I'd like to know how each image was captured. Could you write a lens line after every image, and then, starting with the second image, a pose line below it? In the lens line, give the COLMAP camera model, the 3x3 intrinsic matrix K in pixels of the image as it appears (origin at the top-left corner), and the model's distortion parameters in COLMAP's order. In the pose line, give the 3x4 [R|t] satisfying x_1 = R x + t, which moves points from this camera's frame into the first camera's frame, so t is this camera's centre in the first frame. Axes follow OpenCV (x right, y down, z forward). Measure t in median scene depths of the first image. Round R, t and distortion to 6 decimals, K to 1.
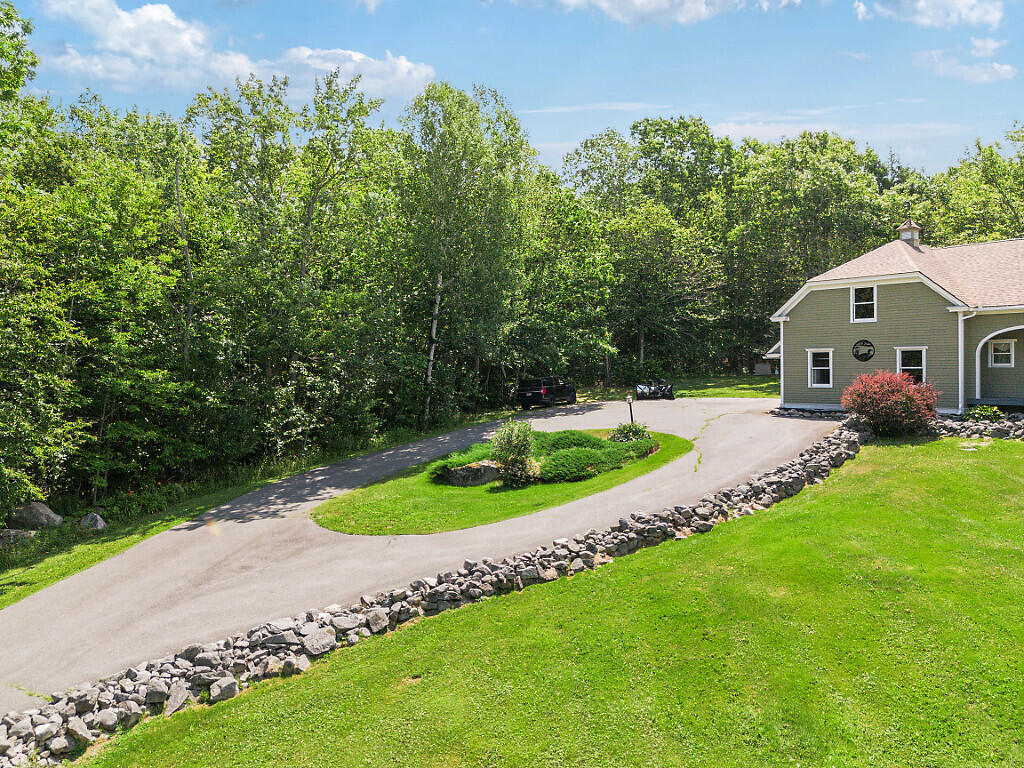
lens RADIAL K [[767.0, 0, 492.4], [0, 767.0, 399.4], [0, 0, 1]] dist [-0.003726, -0.001781]
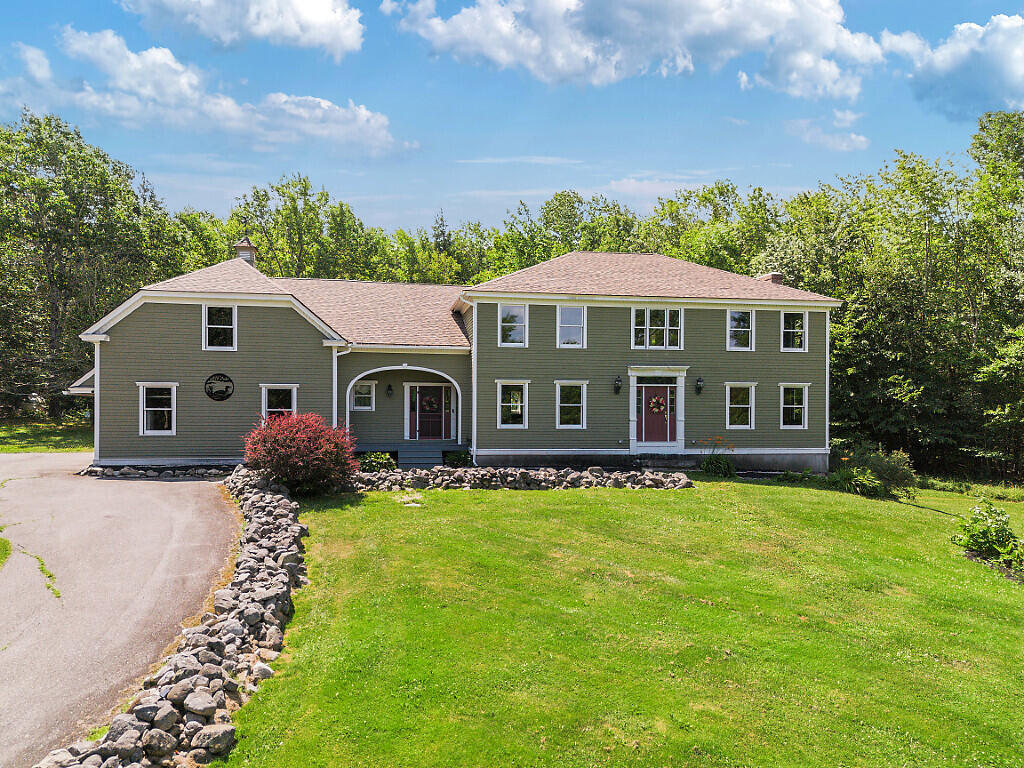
lens RADIAL K [[732.6, 0, 508.5], [0, 732.6, 398.8], [0, 0, 1]] dist [0.085734, -0.096954]
pose [[0.513687, 0.032466, 0.857363, -0.010638], [0.027791, 0.998130, -0.054447, -0.002786], [-0.857527, 0.051796, 0.511824, 0.382584]]
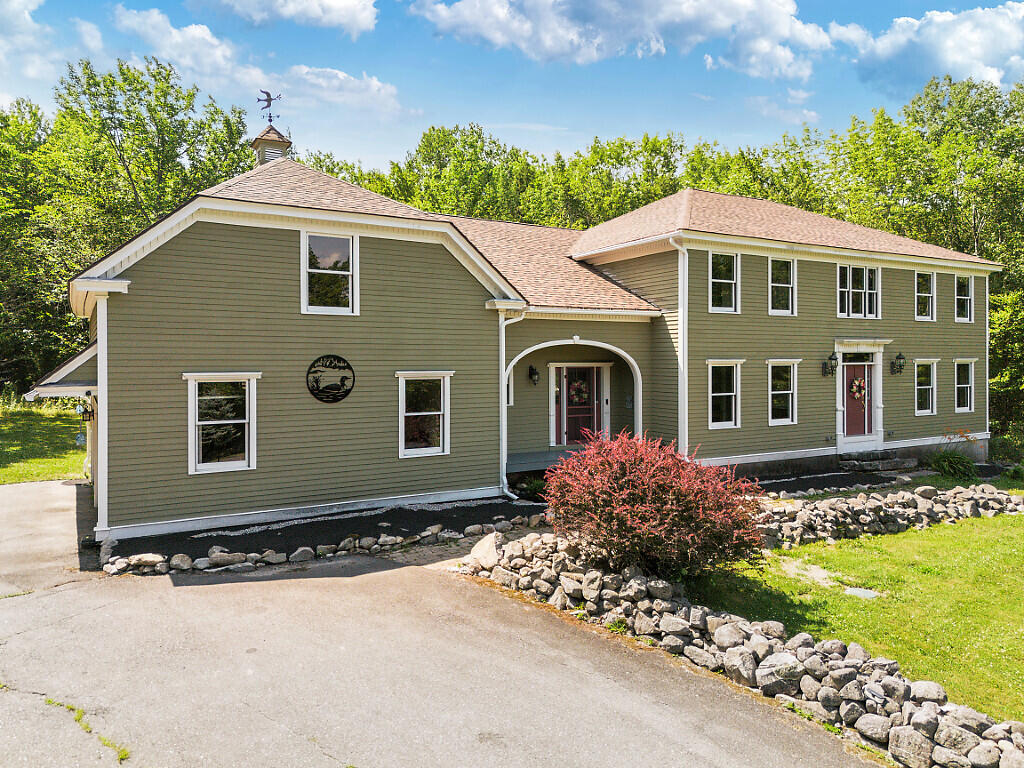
lens RADIAL K [[707.7, 0, 514.6], [0, 707.7, 370.4], [0, 0, 1]] dist [0.082020, -0.076938]
pose [[0.190885, 0.007029, 0.981587, 0.105965], [0.049138, 0.998652, -0.016707, -0.059456], [-0.980382, 0.051422, 0.190282, 0.861753]]
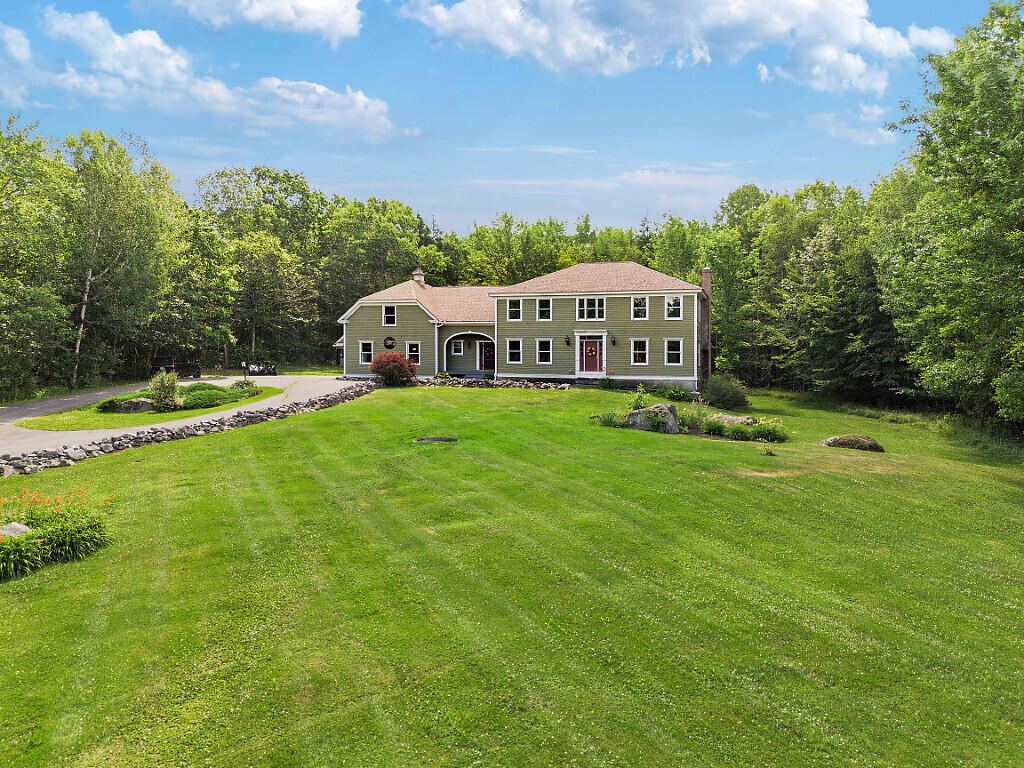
lens RADIAL K [[731.5, 0, 518.5], [0, 731.5, 391.5], [0, 0, 1]] dist [0.085477, -0.094640]
pose [[0.860707, 0.020311, 0.508695, -0.106470], [-0.008313, 0.999631, -0.025848, 0.089987], [-0.509032, 0.018019, 0.860559, -0.591364]]
